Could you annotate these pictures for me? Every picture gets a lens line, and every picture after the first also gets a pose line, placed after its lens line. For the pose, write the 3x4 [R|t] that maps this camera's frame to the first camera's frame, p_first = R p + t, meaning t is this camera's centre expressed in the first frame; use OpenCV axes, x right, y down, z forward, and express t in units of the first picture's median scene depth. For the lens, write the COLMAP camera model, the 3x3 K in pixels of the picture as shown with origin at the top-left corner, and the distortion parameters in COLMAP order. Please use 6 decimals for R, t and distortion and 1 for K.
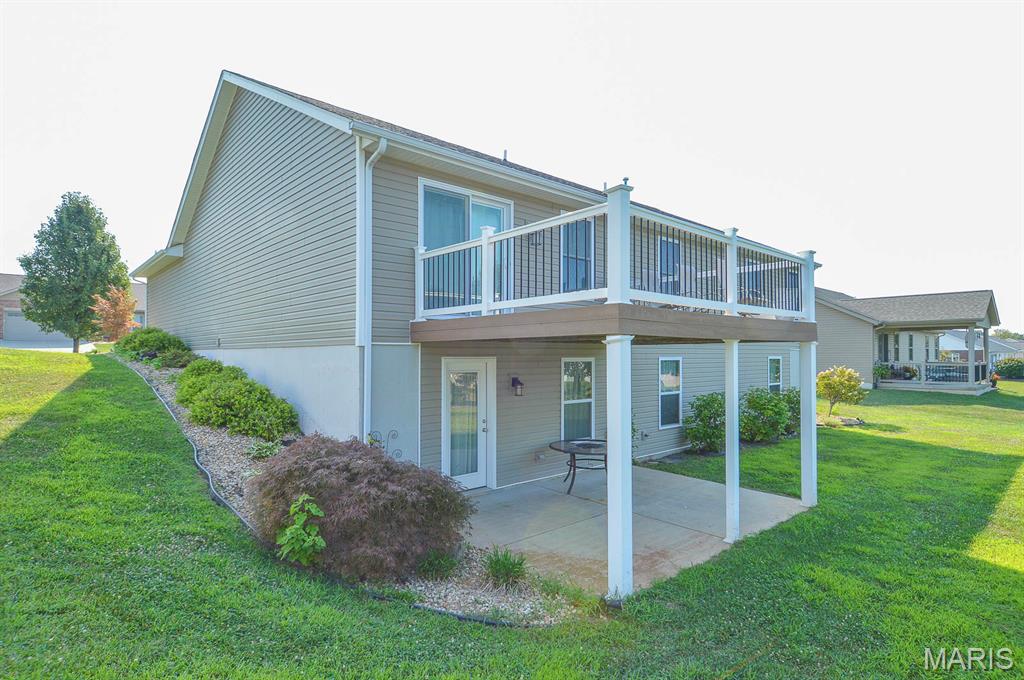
lens RADIAL K [[548.4, 0, 505.5], [0, 548.4, 351.5], [0, 0, 1]] dist [0.002346, -0.000012]
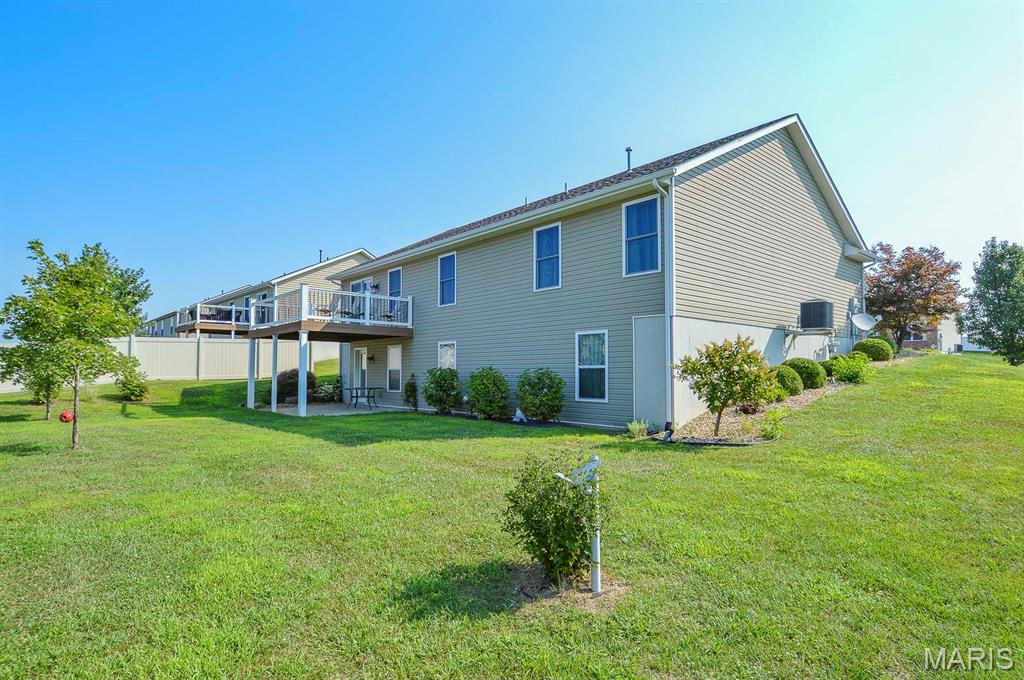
lens RADIAL K [[548.4, 0, 505.5], [0, 548.4, 351.5], [0, 0, 1]] dist [0.002346, -0.000012]
pose [[-0.005222, -0.029189, -0.999560, 1.322859], [0.019168, 0.999387, -0.029284, 0.075518], [0.999803, -0.019312, -0.004659, 0.864457]]
